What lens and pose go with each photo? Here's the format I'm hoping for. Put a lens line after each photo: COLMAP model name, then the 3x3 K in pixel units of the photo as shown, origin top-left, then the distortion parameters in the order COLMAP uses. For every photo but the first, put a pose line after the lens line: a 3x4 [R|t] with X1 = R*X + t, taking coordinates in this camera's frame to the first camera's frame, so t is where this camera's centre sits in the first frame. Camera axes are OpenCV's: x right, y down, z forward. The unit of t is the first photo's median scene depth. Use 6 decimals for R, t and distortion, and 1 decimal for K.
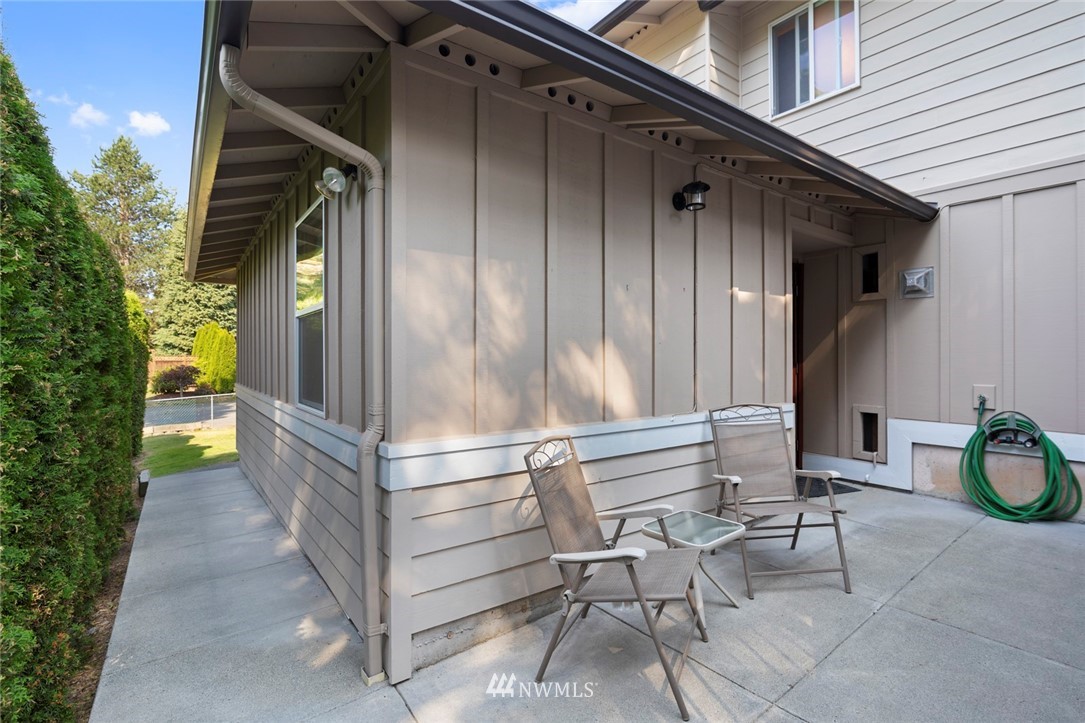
lens RADIAL K [[503.2, 0, 546.0], [0, 503.2, 357.8], [0, 0, 1]] dist [-0.010693, -0.000549]
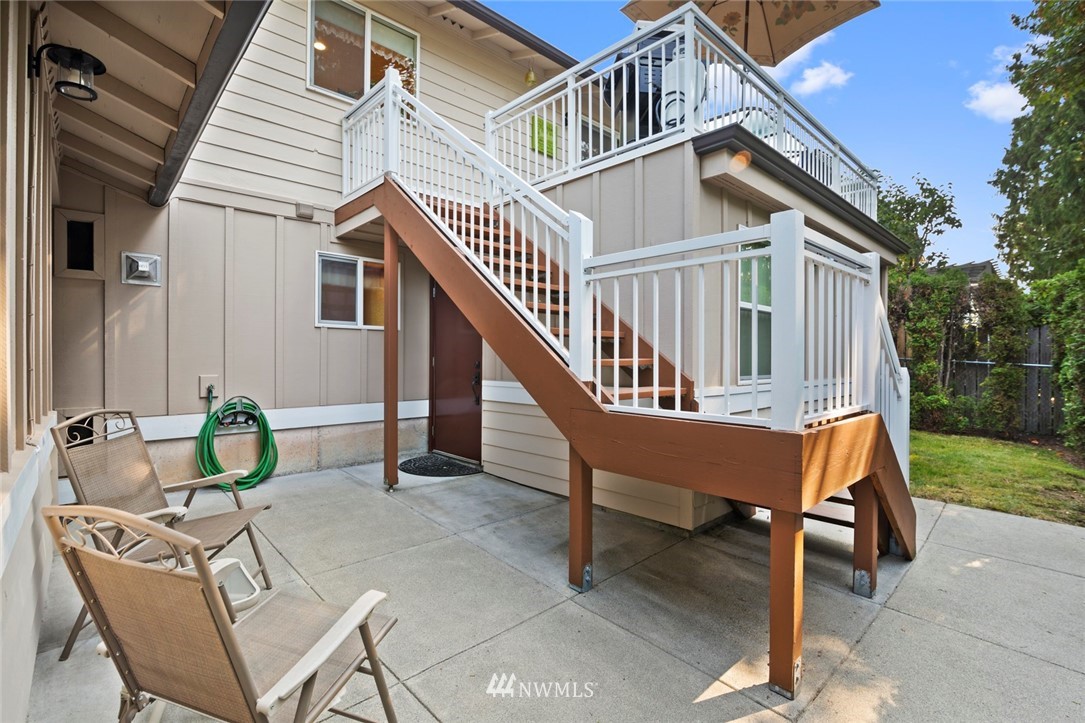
lens RADIAL K [[503.2, 0, 546.2], [0, 503.2, 360.3], [0, 0, 1]] dist [-0.010693, -0.000549]
pose [[-0.123846, -0.010133, 0.992250, -0.298645], [-0.003002, 0.999947, 0.009837, 0.009112], [-0.992297, -0.001760, -0.123870, 0.413644]]
